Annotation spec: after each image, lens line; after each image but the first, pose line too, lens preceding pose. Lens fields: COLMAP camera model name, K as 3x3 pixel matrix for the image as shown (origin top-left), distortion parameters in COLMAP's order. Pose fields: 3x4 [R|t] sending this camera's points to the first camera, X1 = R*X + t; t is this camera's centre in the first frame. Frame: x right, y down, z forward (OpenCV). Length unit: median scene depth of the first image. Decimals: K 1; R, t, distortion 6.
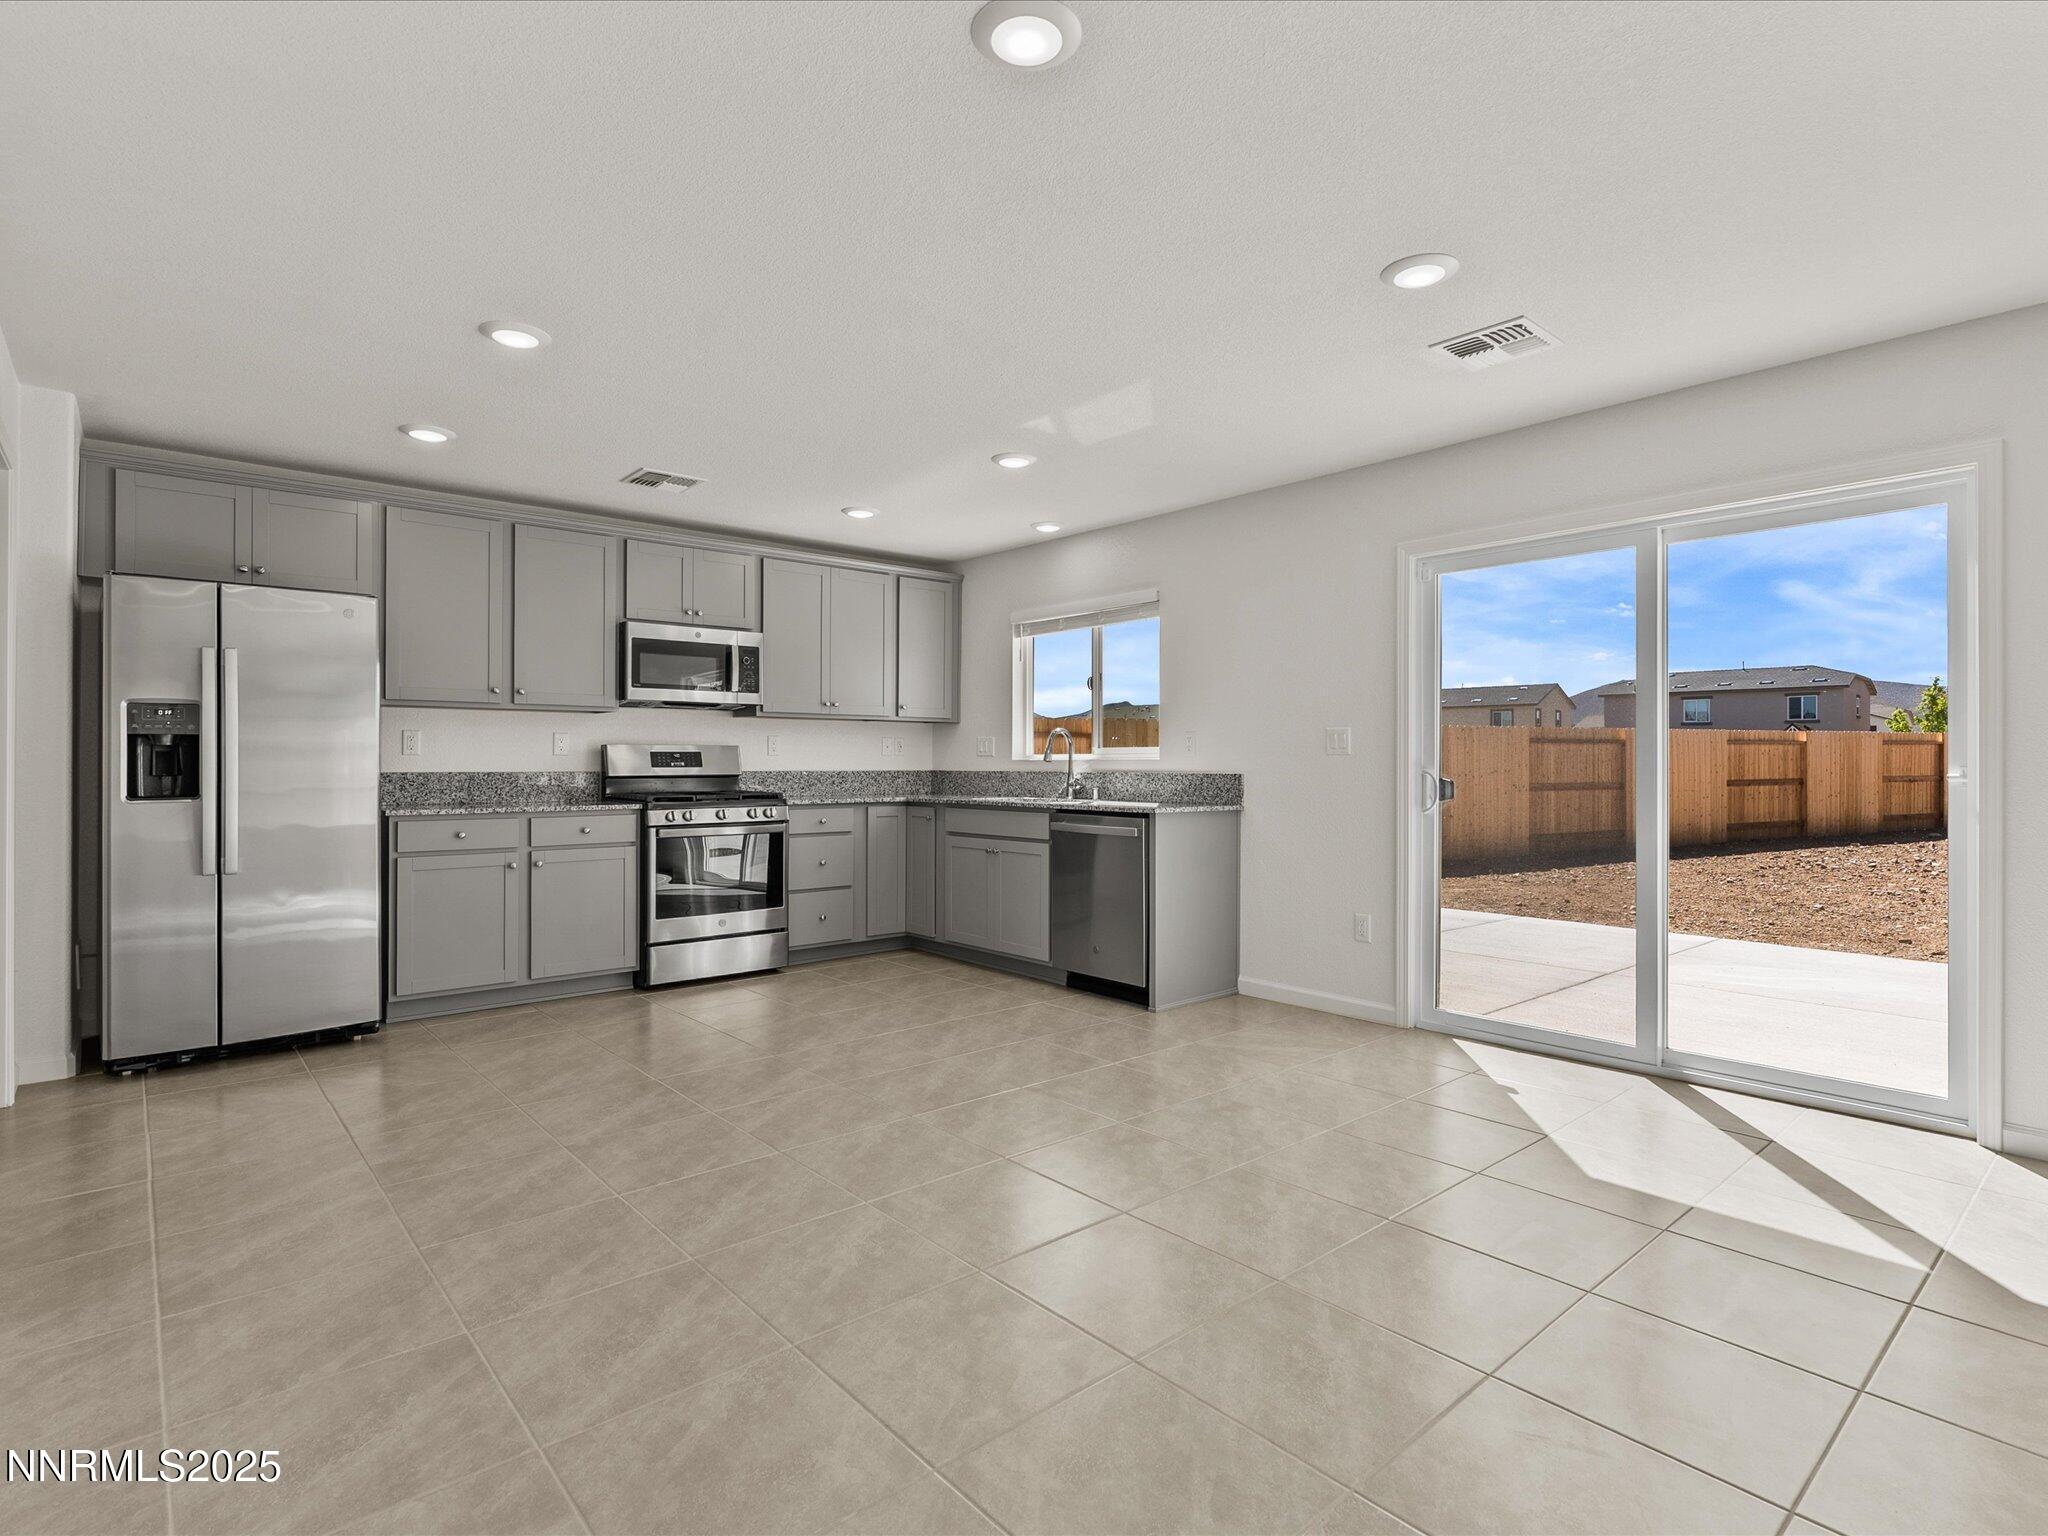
lens RADIAL K [[1038.8, 0, 1018.0], [0, 1038.8, 766.1], [0, 0, 1]] dist [-0.018171, 0.001284]
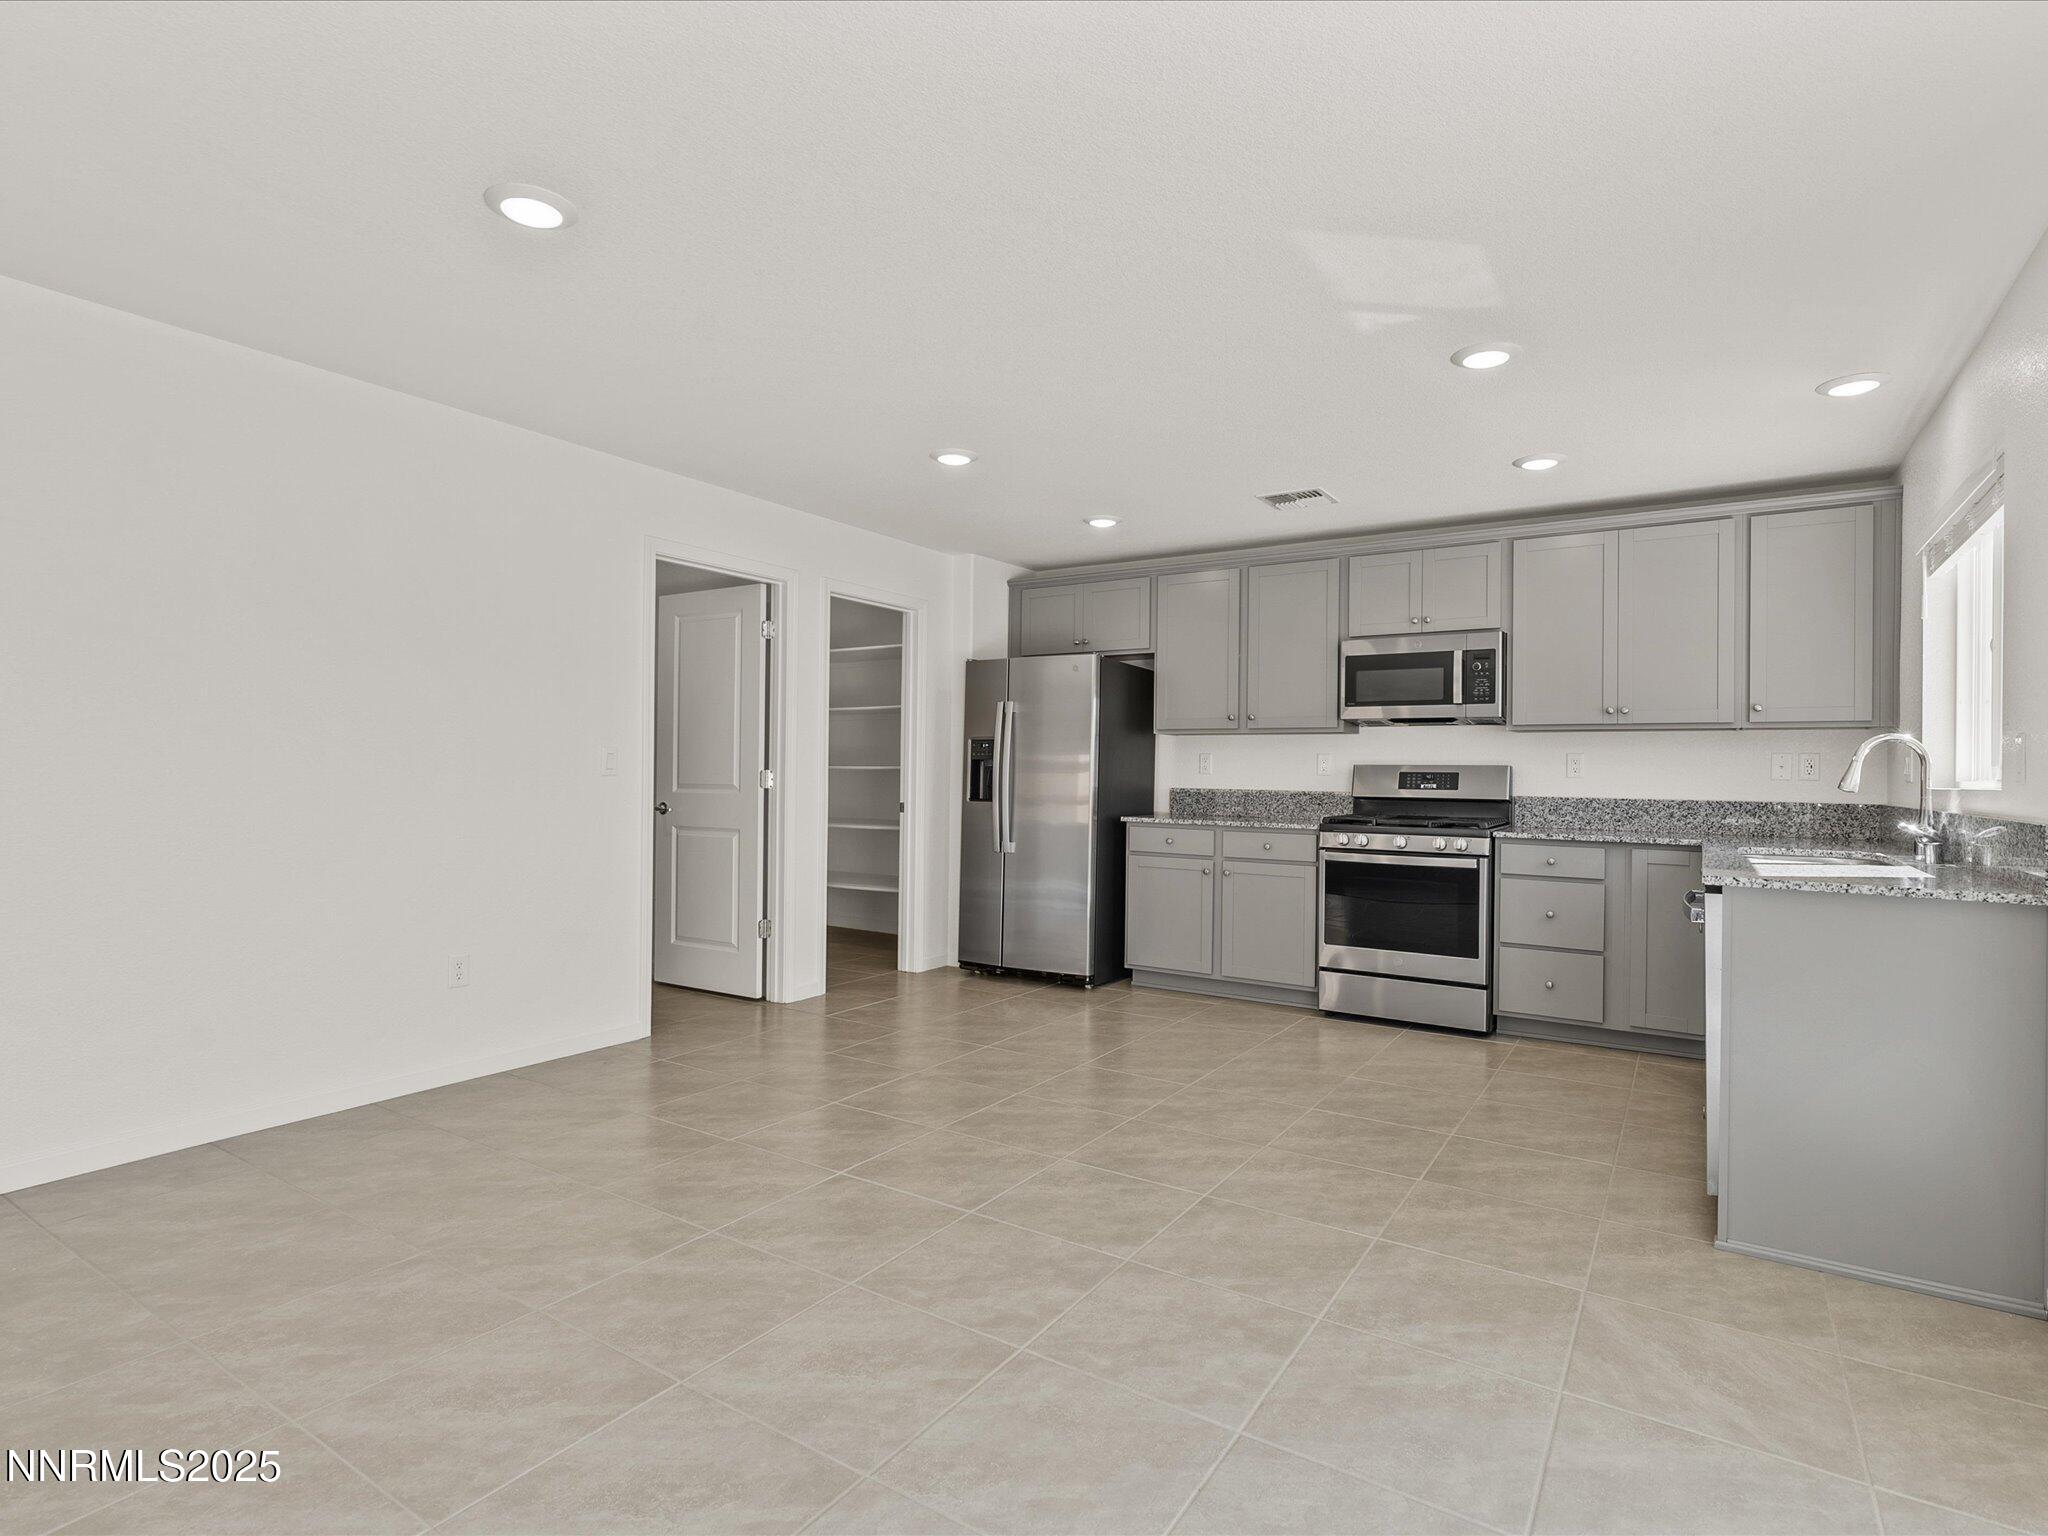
lens RADIAL K [[1038.8, 0, 1024.7], [0, 1038.8, 773.5], [0, 0, 1]] dist [-0.018171, 0.001284]
pose [[0.279504, 0.003256, -0.960139, 0.454195], [-0.016632, 0.999861, -0.001451, -0.005808], [0.960001, 0.016374, 0.279519, 0.401403]]
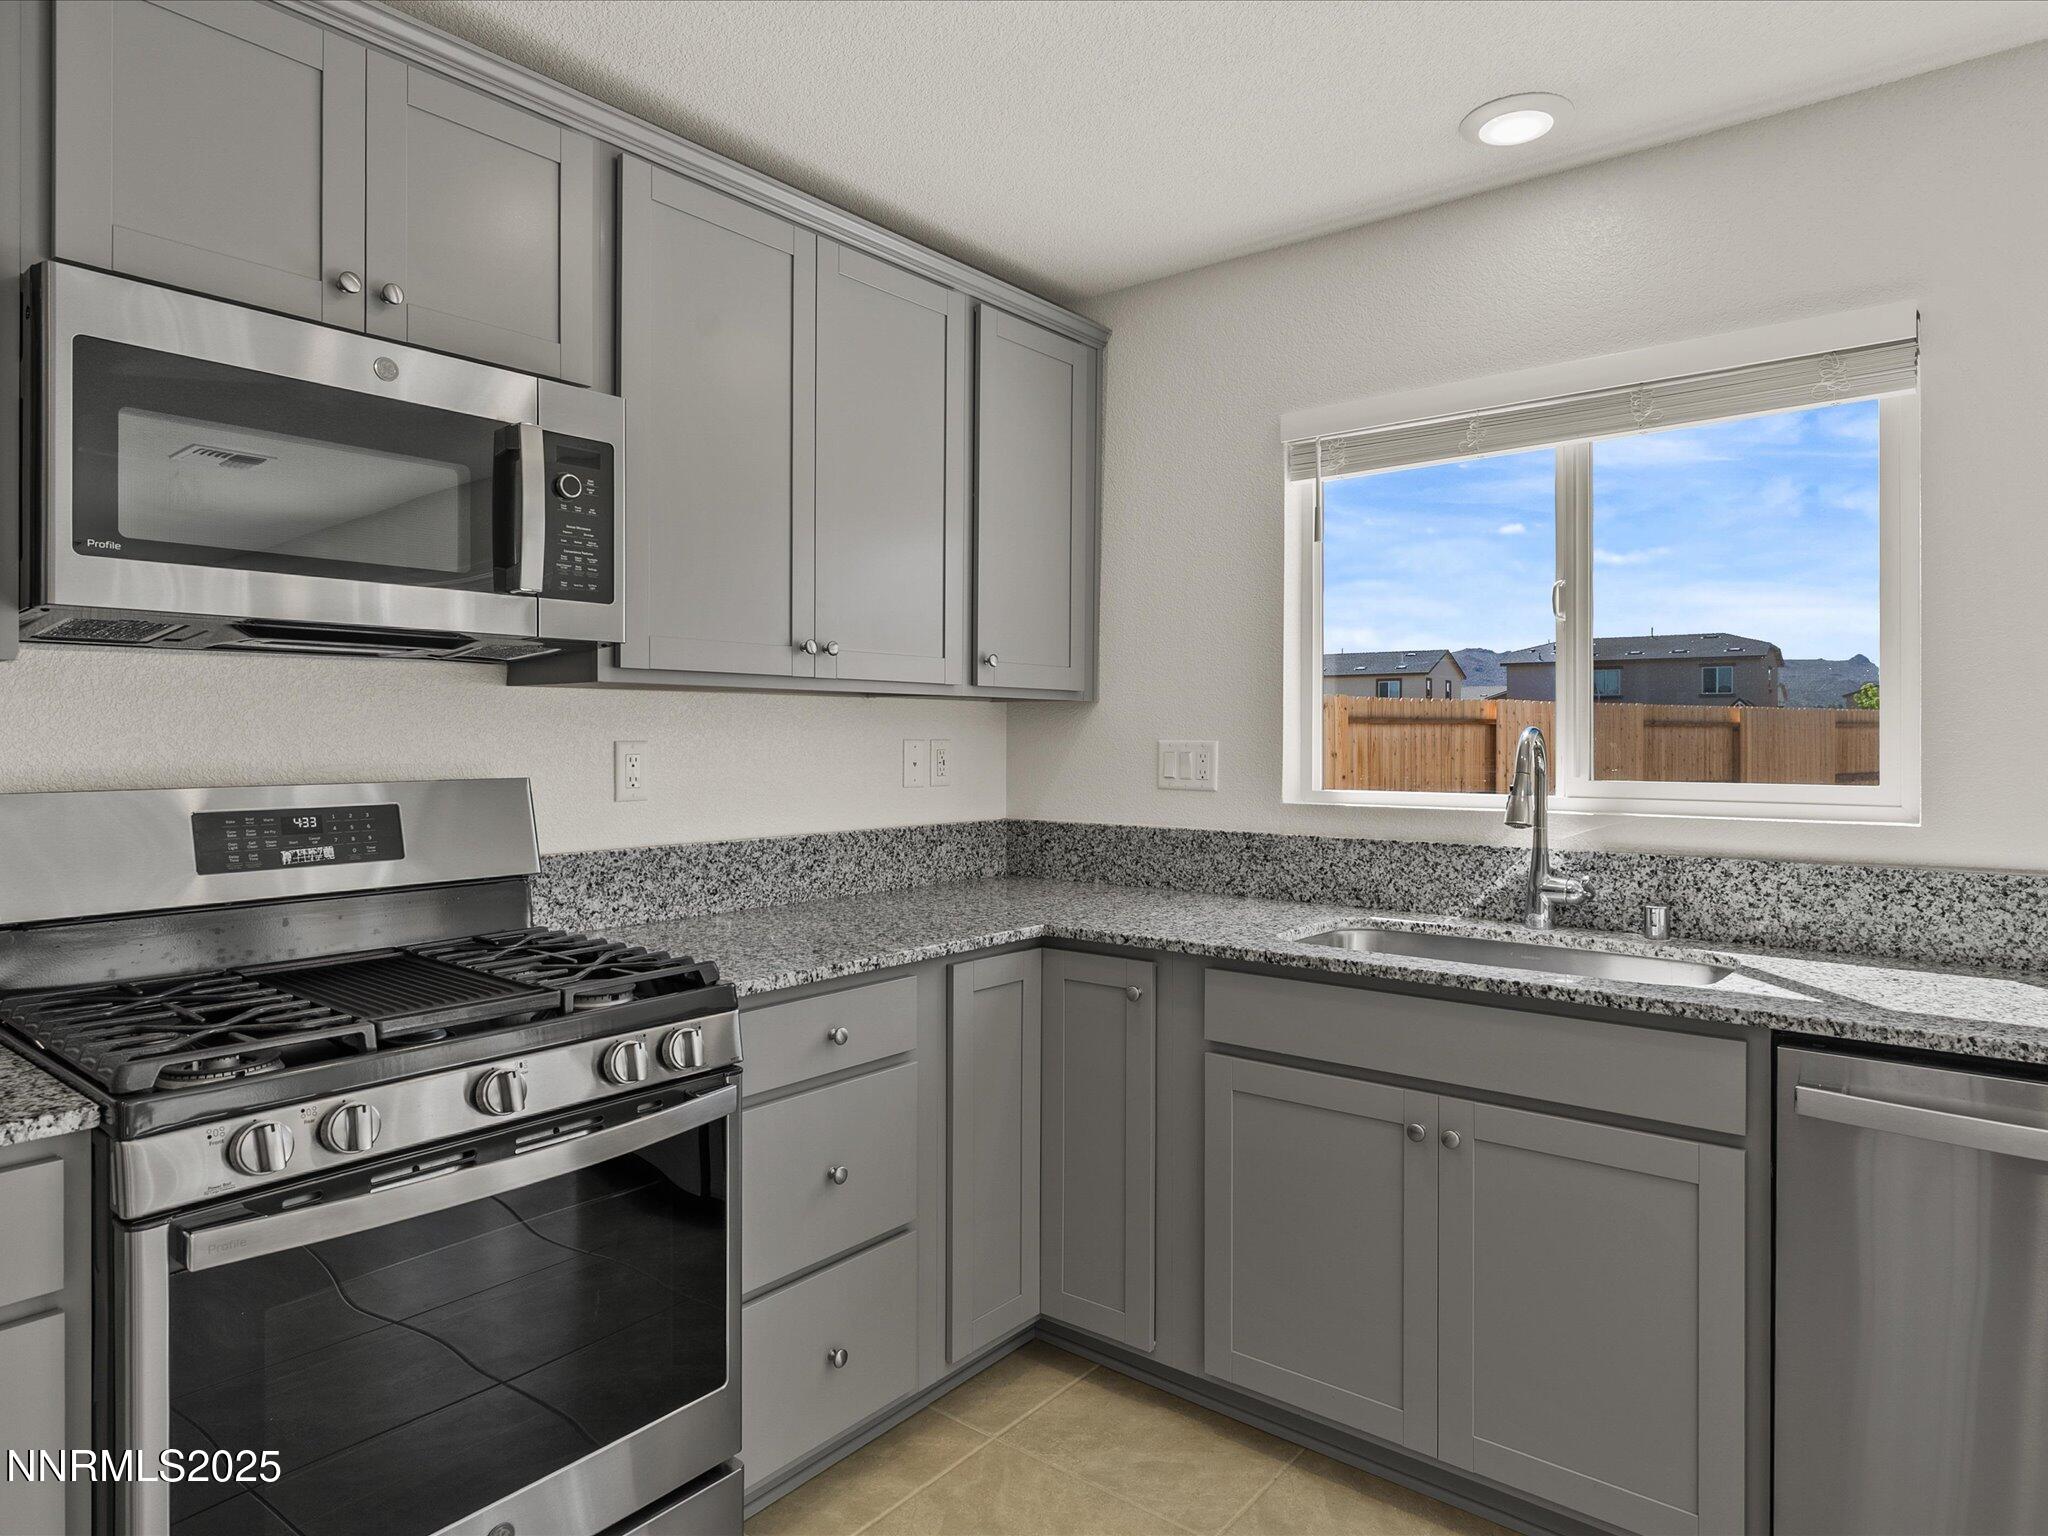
lens RADIAL K [[1212.0, 0, 1019.4], [0, 1212.0, 752.4], [0, 0, 1]] dist [-0.012454, -0.000627]
pose [[0.983768, -0.001524, 0.179438, -0.200132], [-0.000198, 0.999954, 0.009581, -0.032285], [-0.179445, -0.009461, 0.983723, 0.651707]]
